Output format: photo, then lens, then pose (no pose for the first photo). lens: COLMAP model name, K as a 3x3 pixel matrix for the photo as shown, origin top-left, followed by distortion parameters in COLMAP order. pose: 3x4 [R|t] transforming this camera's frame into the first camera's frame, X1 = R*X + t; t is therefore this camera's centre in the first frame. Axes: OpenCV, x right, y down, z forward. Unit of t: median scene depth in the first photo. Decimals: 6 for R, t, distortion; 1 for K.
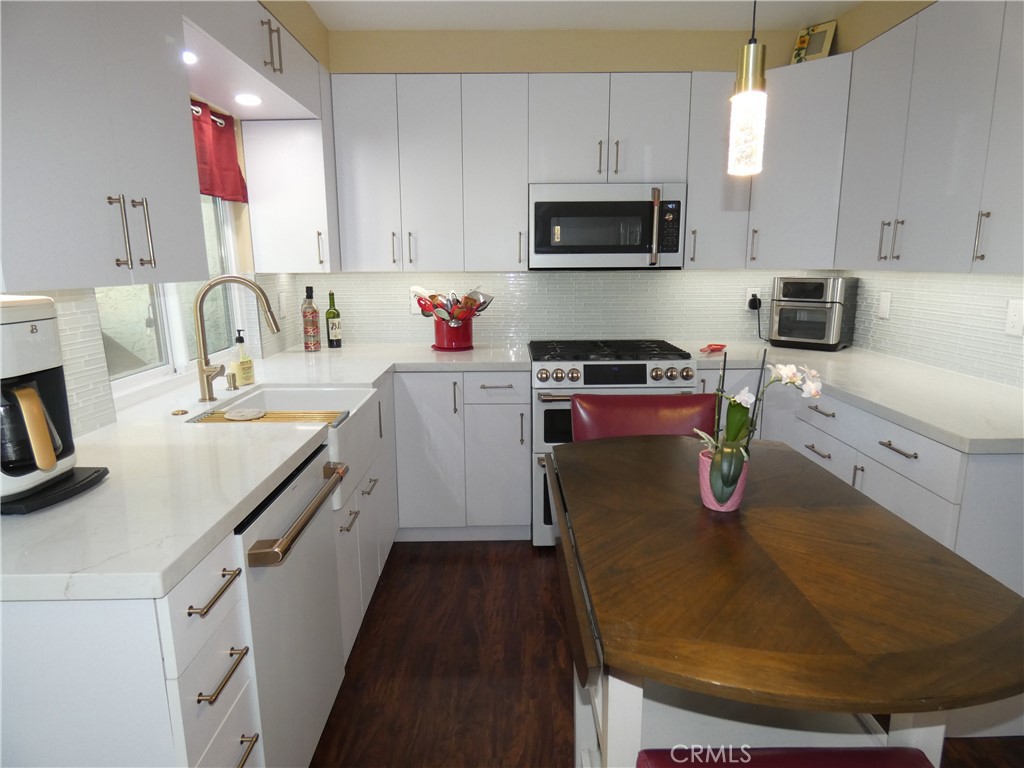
lens RADIAL K [[612.5, 0, 509.6], [0, 612.5, 386.5], [0, 0, 1]] dist [-0.008344, 0.002393]
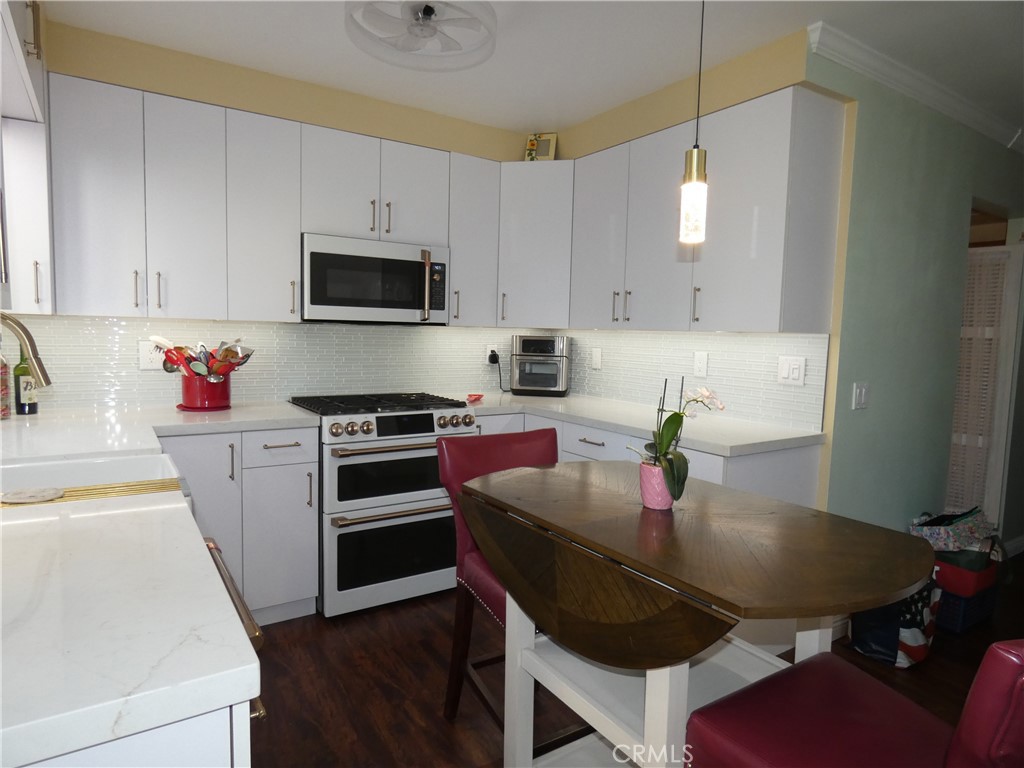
lens RADIAL K [[612.5, 0, 519.8], [0, 612.5, 385.3], [0, 0, 1]] dist [-0.008344, 0.002393]
pose [[0.840021, -0.021251, 0.542137, -0.206991], [0.078647, 0.993448, -0.082918, 0.013590], [-0.536823, 0.112290, 0.836189, 0.039658]]
